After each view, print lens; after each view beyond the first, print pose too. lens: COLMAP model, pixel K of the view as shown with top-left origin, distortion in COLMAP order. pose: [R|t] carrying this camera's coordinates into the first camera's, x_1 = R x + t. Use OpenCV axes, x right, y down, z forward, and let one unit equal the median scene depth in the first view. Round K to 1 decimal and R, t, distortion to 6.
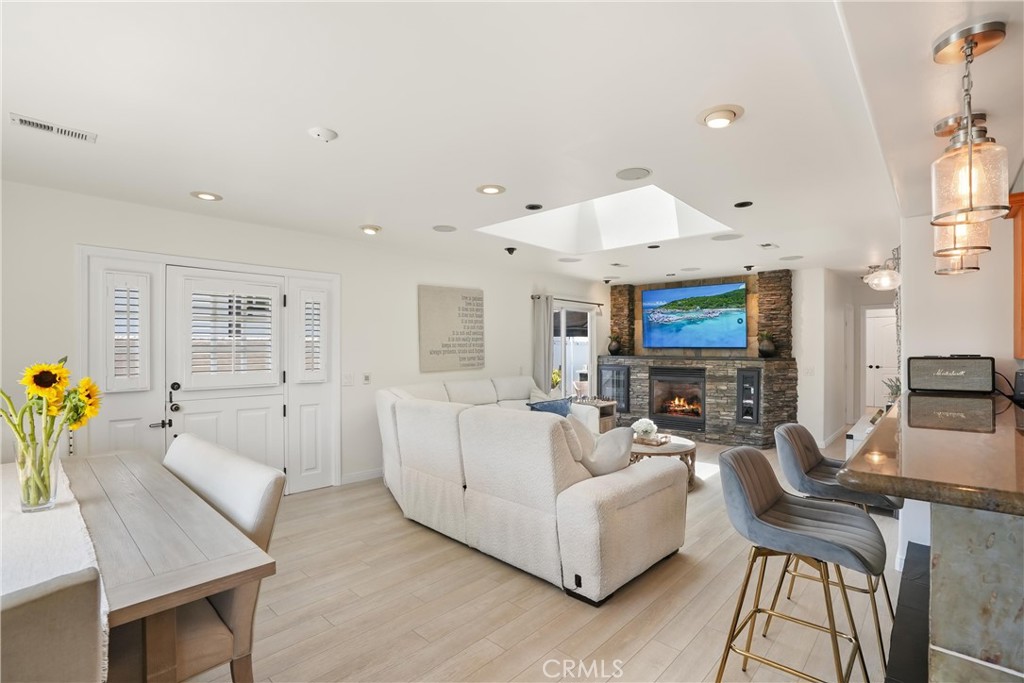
lens RADIAL K [[514.4, 0, 512.0], [0, 514.4, 341.5], [0, 0, 1]] dist [-0.000669, -0.000101]
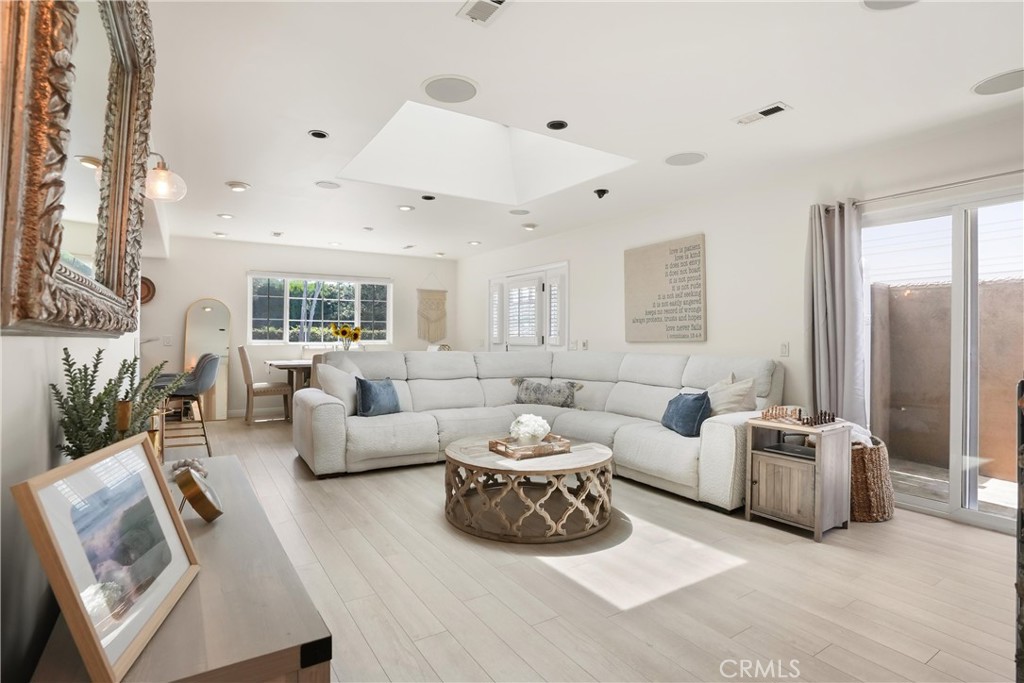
lens RADIAL K [[514.4, 0, 512.0], [0, 514.4, 341.5], [0, 0, 1]] dist [-0.000669, -0.000101]
pose [[-0.292036, -0.000974, -0.956407, 0.573343], [-0.002237, 0.999997, -0.000335, 0.042662], [0.956405, 0.002041, -0.292038, 0.771677]]
